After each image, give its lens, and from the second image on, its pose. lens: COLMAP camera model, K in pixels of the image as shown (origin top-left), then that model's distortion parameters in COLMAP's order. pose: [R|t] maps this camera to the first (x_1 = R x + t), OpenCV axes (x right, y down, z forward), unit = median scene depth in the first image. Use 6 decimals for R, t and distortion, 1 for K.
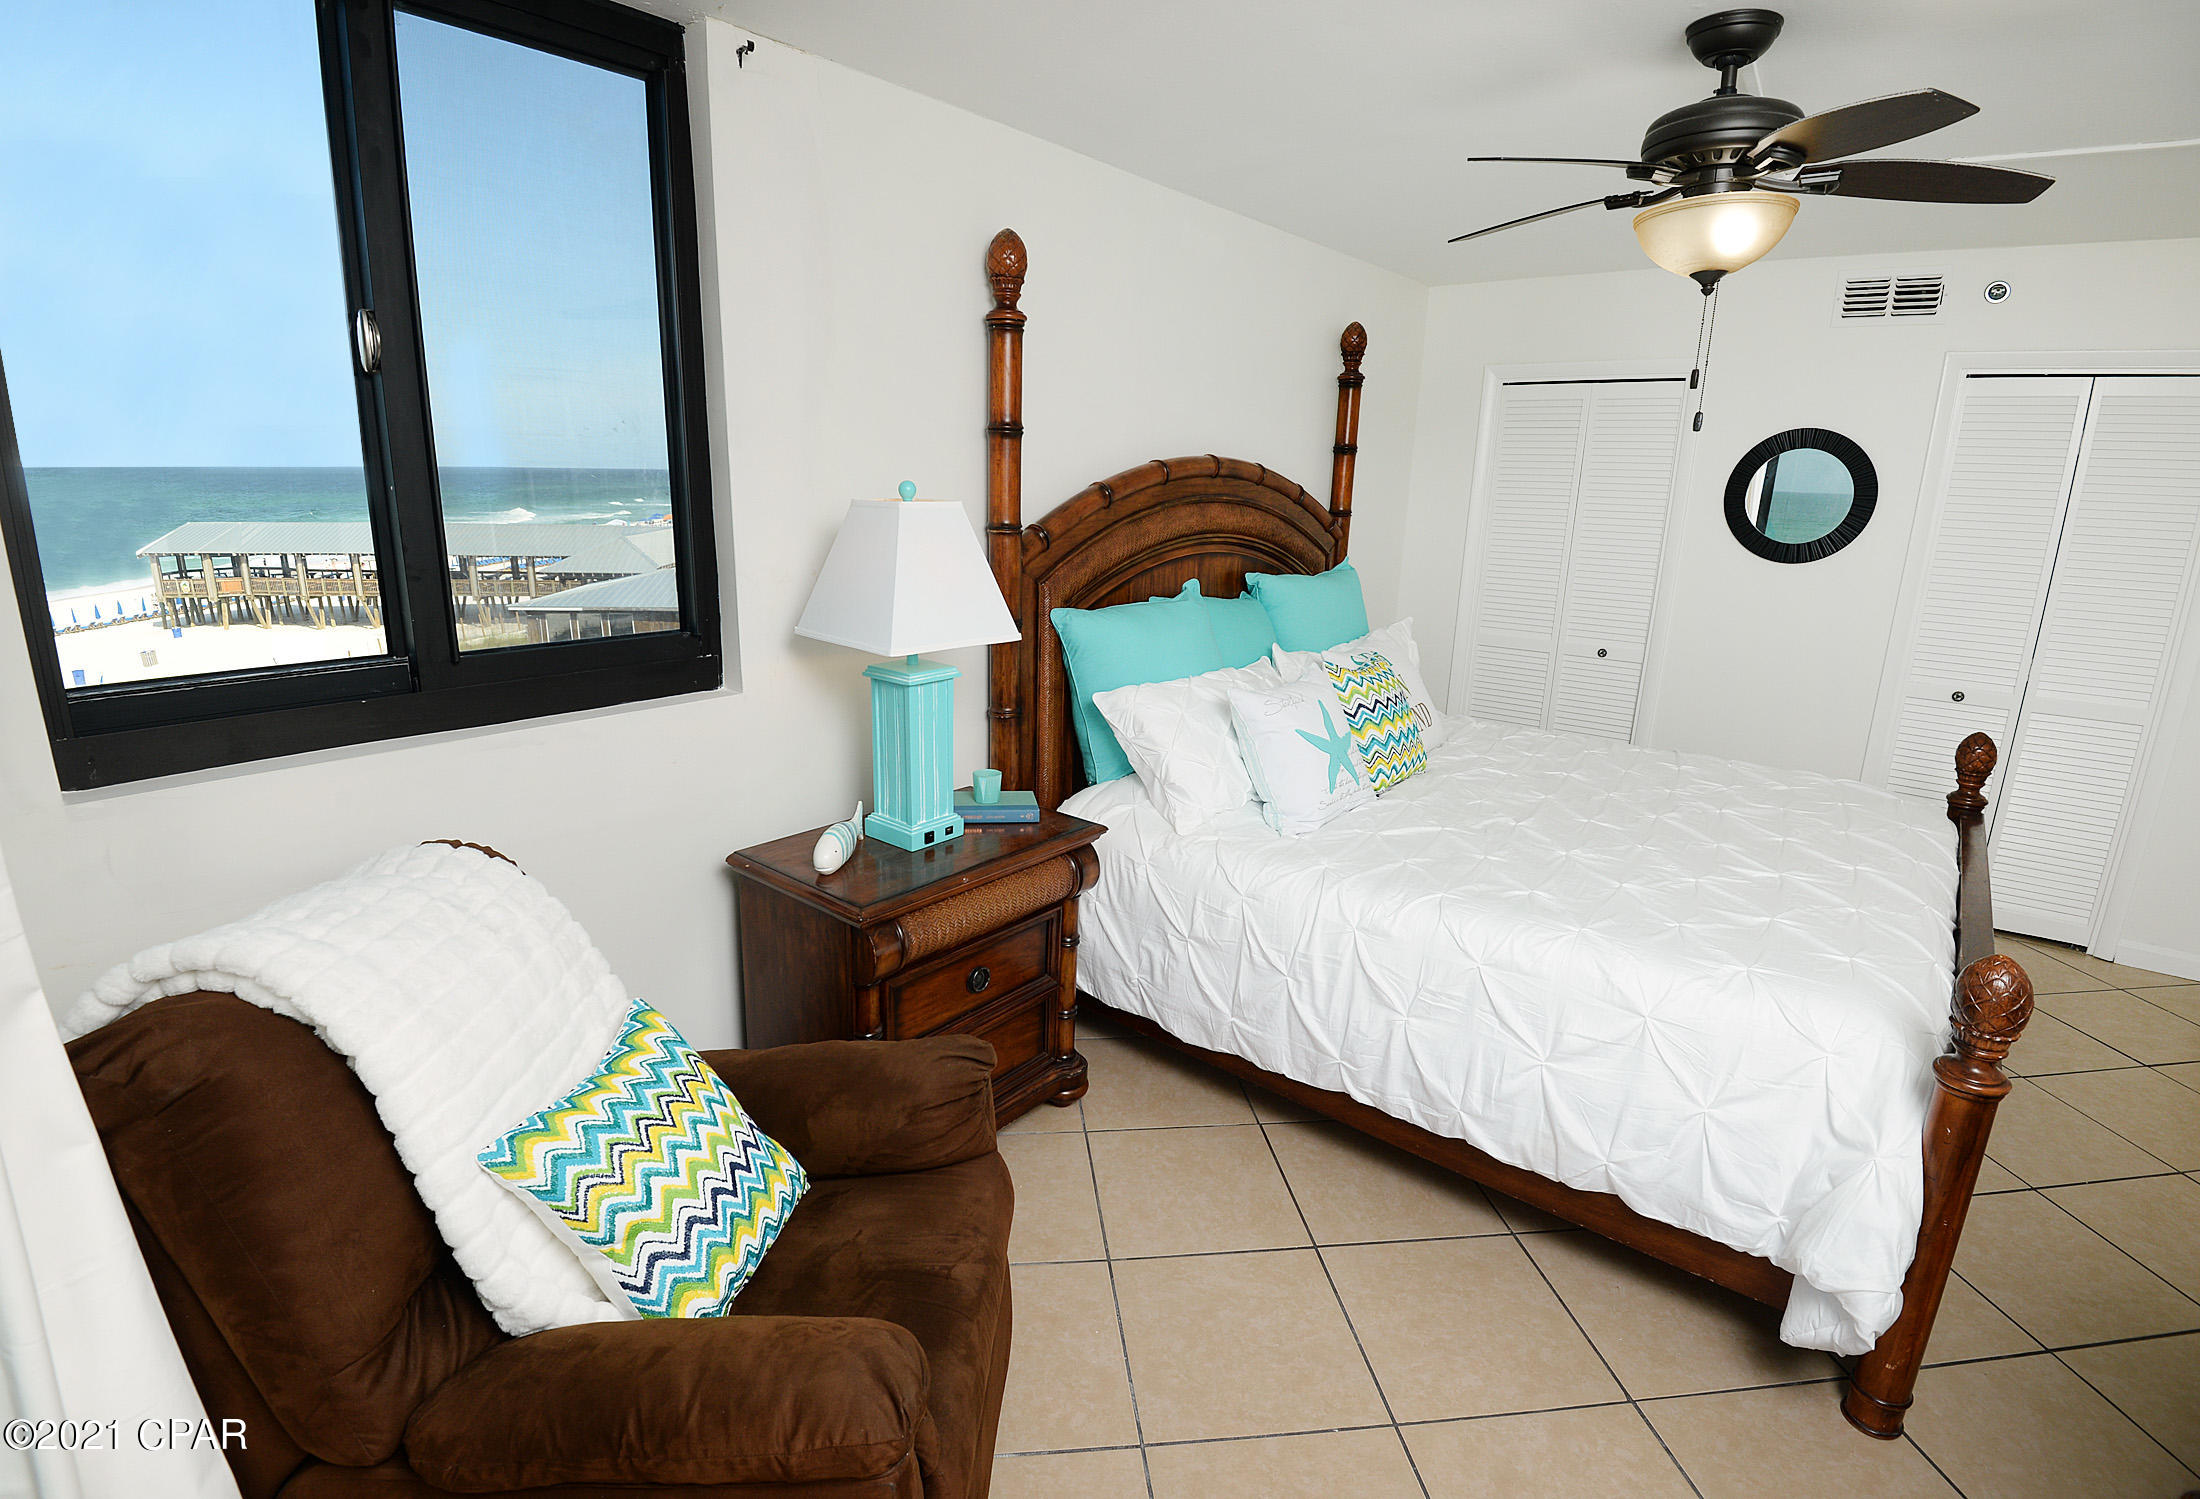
lens RADIAL K [[1022.7, 0, 1072.5], [0, 1022.7, 761.6], [0, 0, 1]] dist [0.000326, -0.030121]
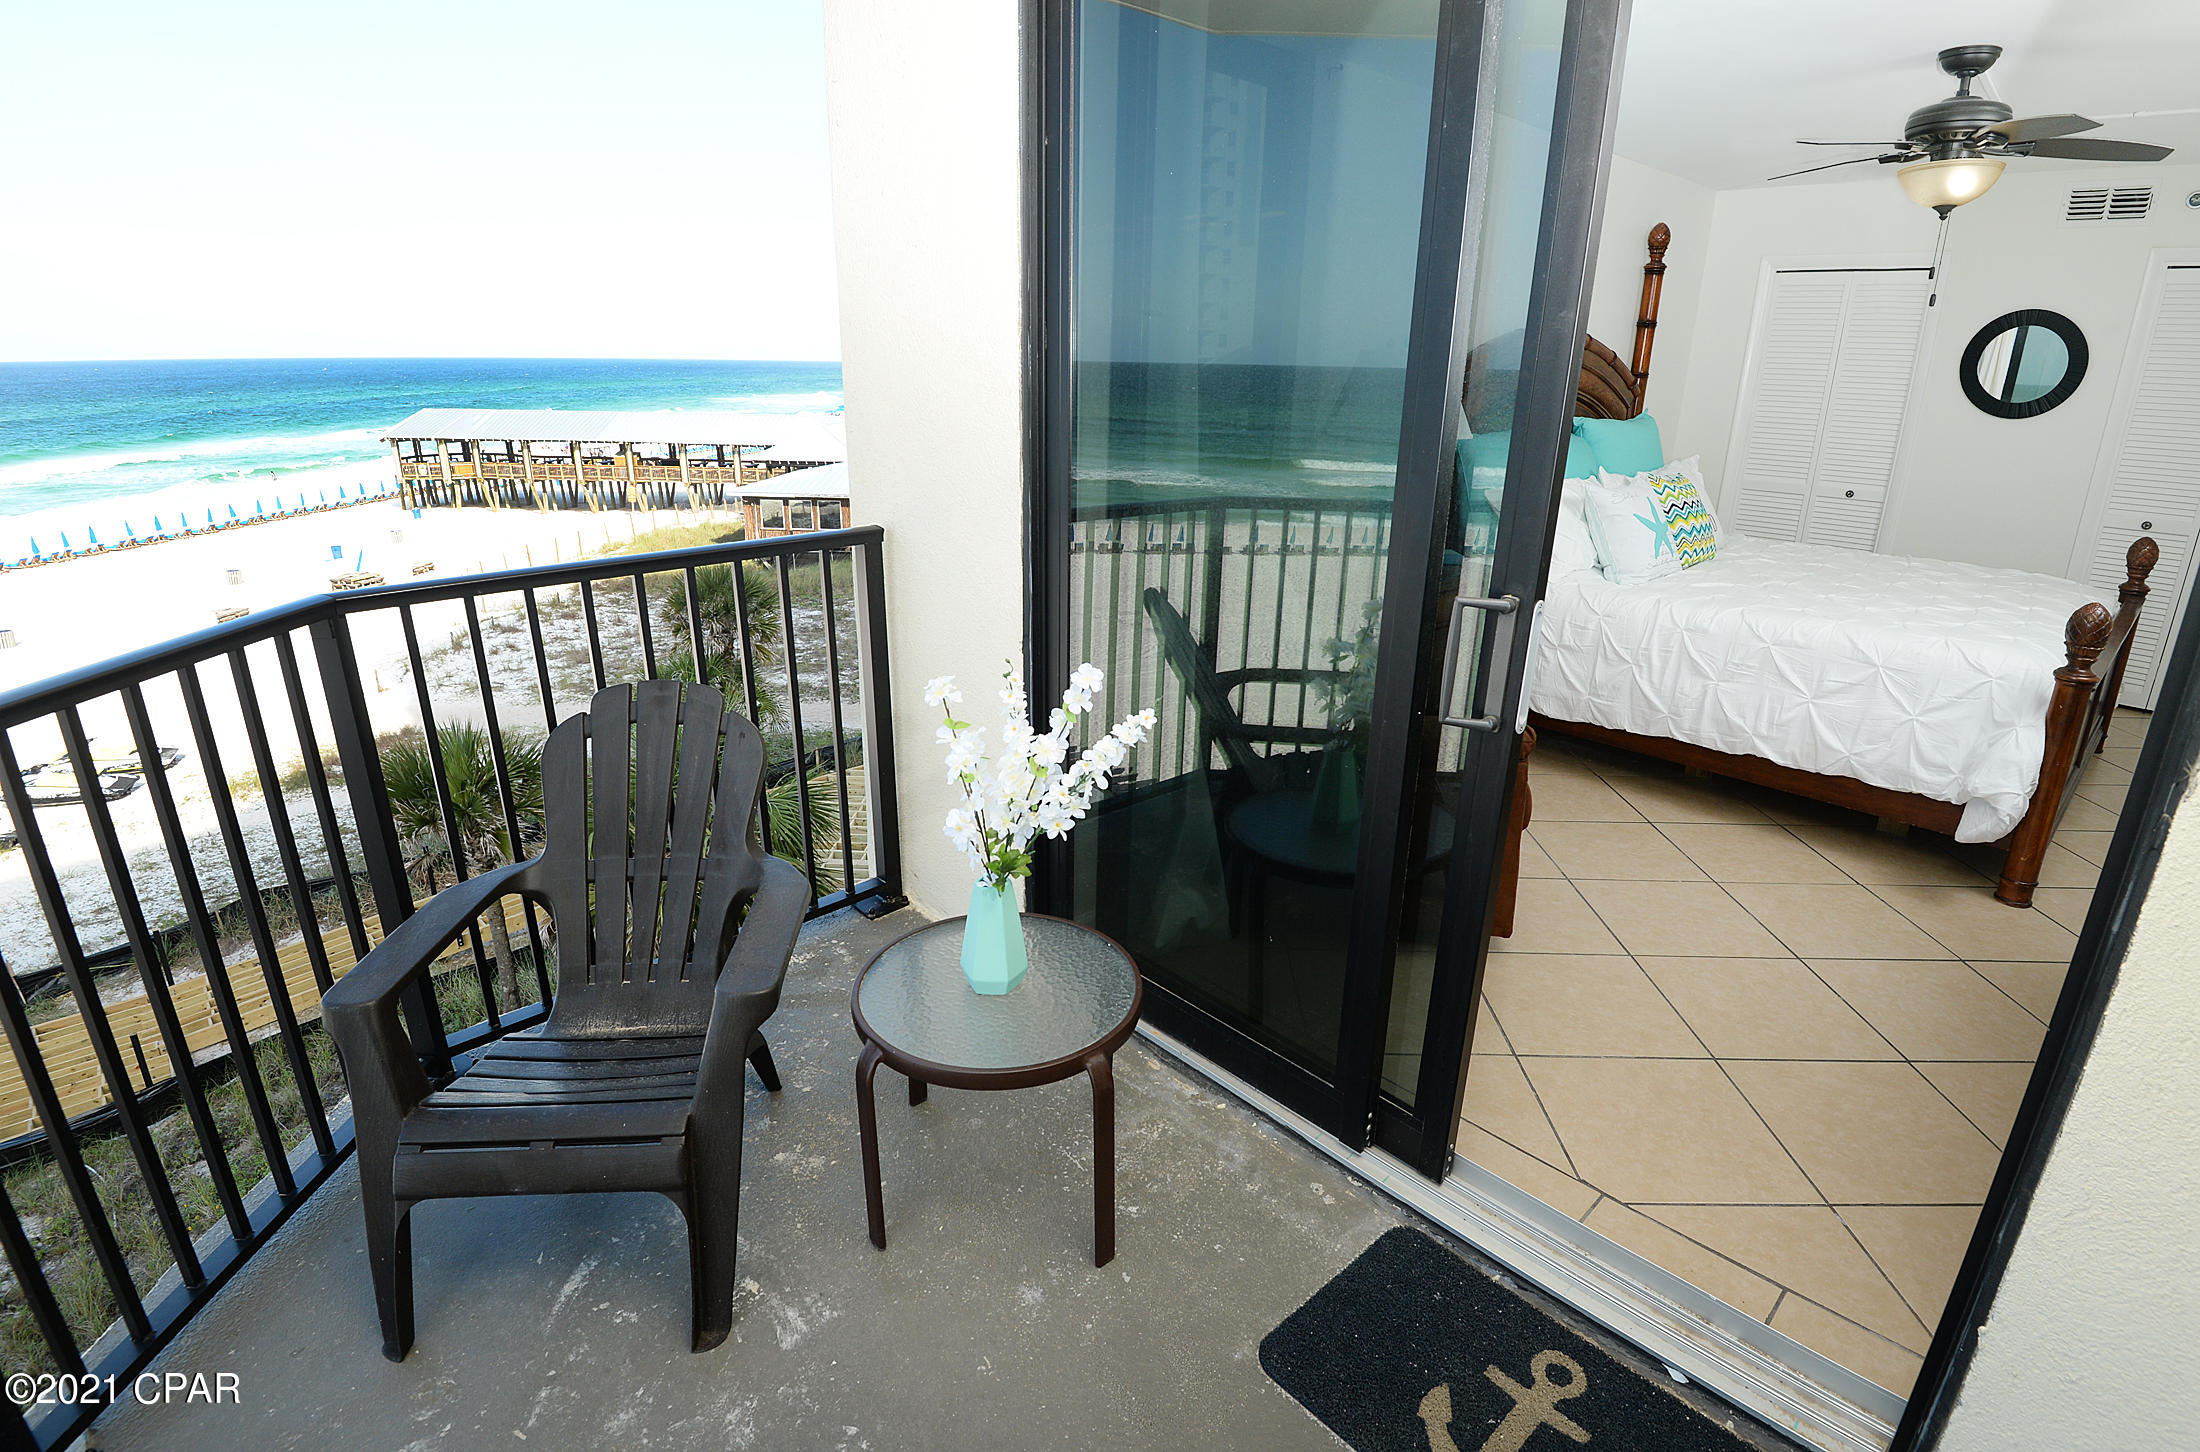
lens RADIAL K [[1078.0, 0, 1097.9], [0, 1078.0, 729.7], [0, 0, 1]] dist [-0.010559, -0.018669]
pose [[0.992780, 0.036733, -0.114184, -0.319360], [-0.030959, 0.998171, 0.051933, 0.198515], [0.115883, -0.048023, 0.992101, -0.561328]]
